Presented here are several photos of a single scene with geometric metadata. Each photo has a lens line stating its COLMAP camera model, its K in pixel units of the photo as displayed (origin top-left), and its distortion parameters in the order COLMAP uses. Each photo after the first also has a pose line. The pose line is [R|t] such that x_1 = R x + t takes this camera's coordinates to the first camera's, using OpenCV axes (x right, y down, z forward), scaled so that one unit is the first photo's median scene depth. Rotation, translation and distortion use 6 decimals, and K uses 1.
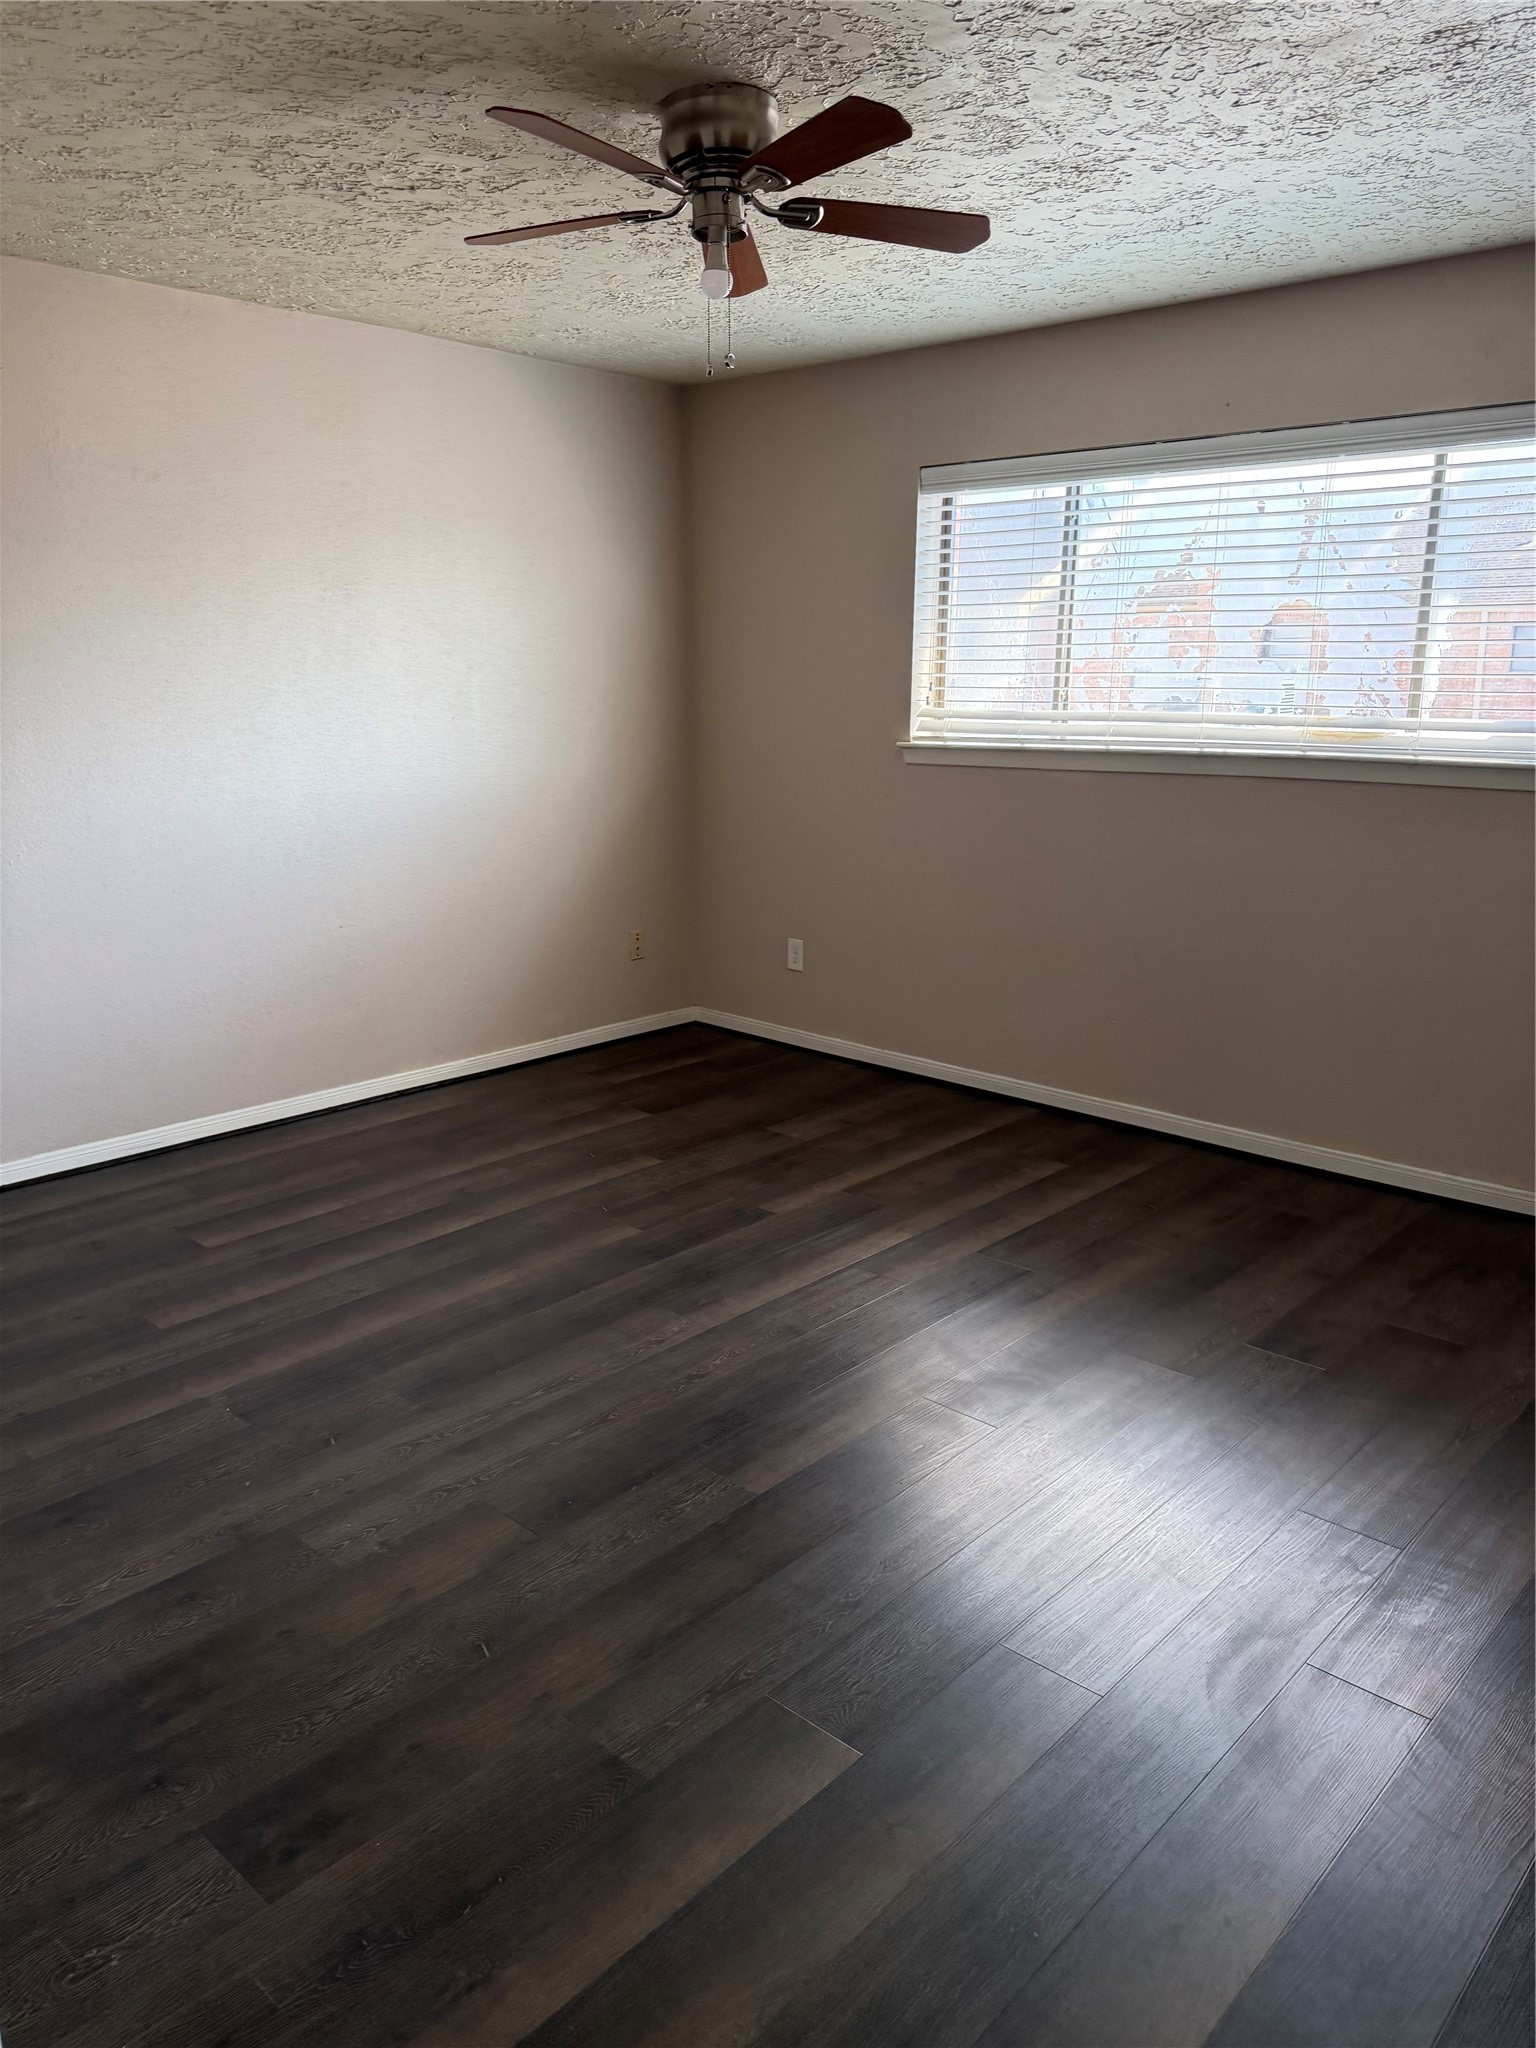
lens RADIAL K [[1436.0, 0, 782.5], [0, 1436.0, 1019.7], [0, 0, 1]] dist [0.168712, -0.366440]
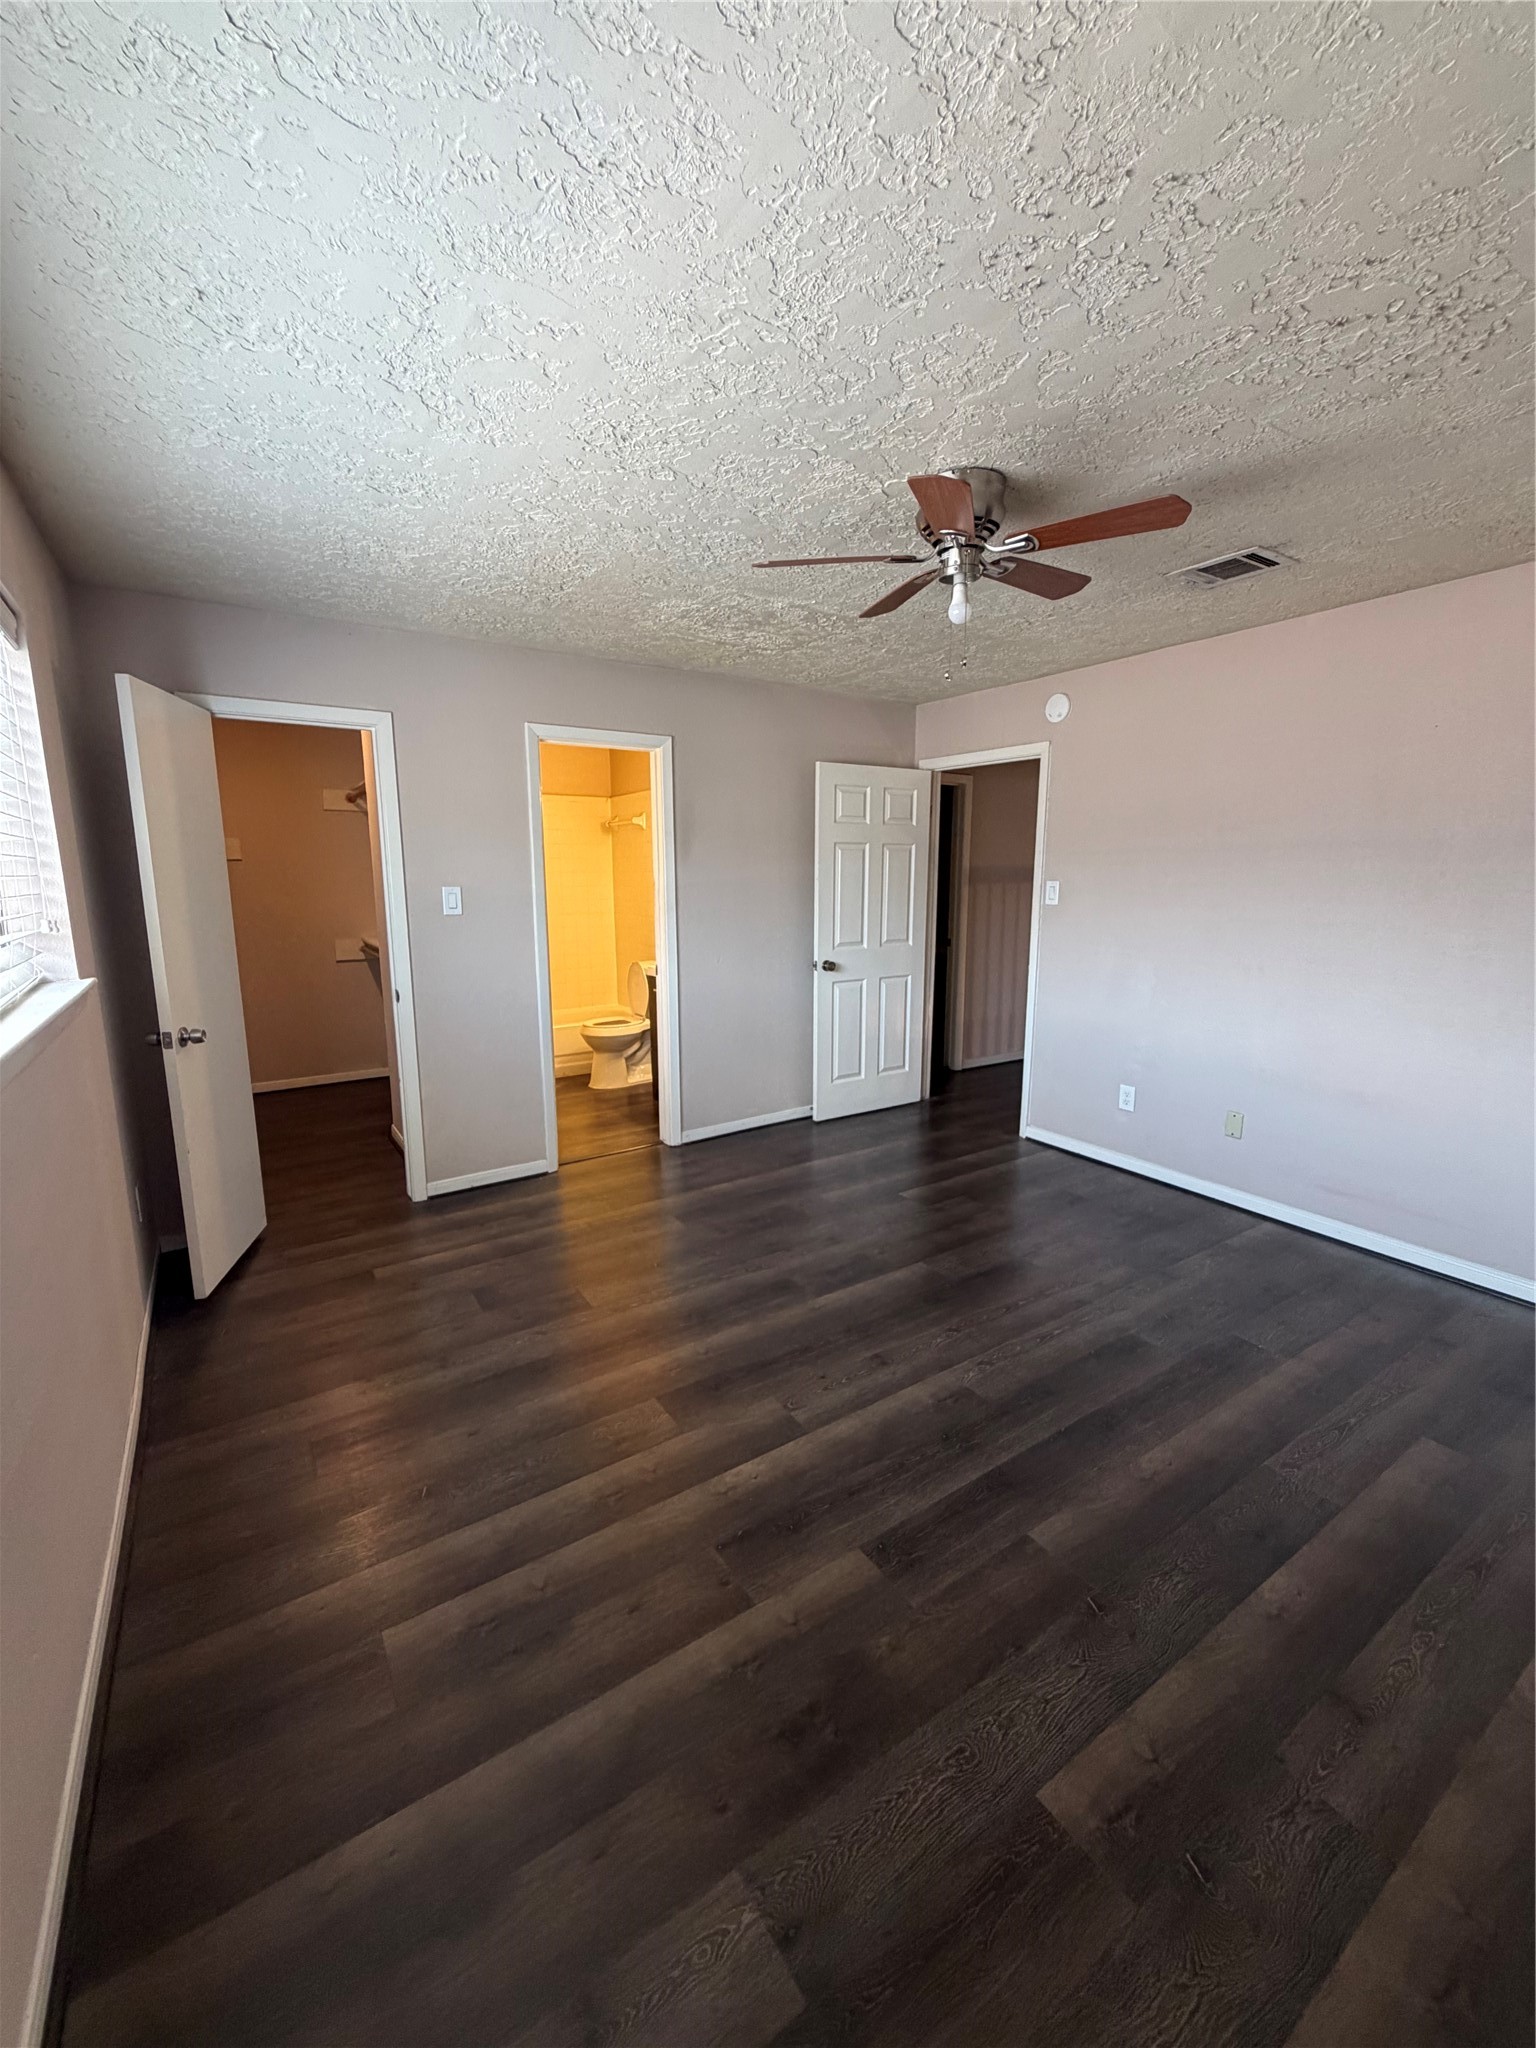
lens RADIAL K [[822.0, 0, 768.0], [0, 822.0, 1024.0], [0, 0, 1]] dist [-0.000270, -0.000037]
pose [[-0.967612, -0.042570, 0.248828, -0.061257], [0.062511, 0.914577, 0.399551, -0.346715], [-0.244582, 0.402164, -0.882295, 1.415628]]
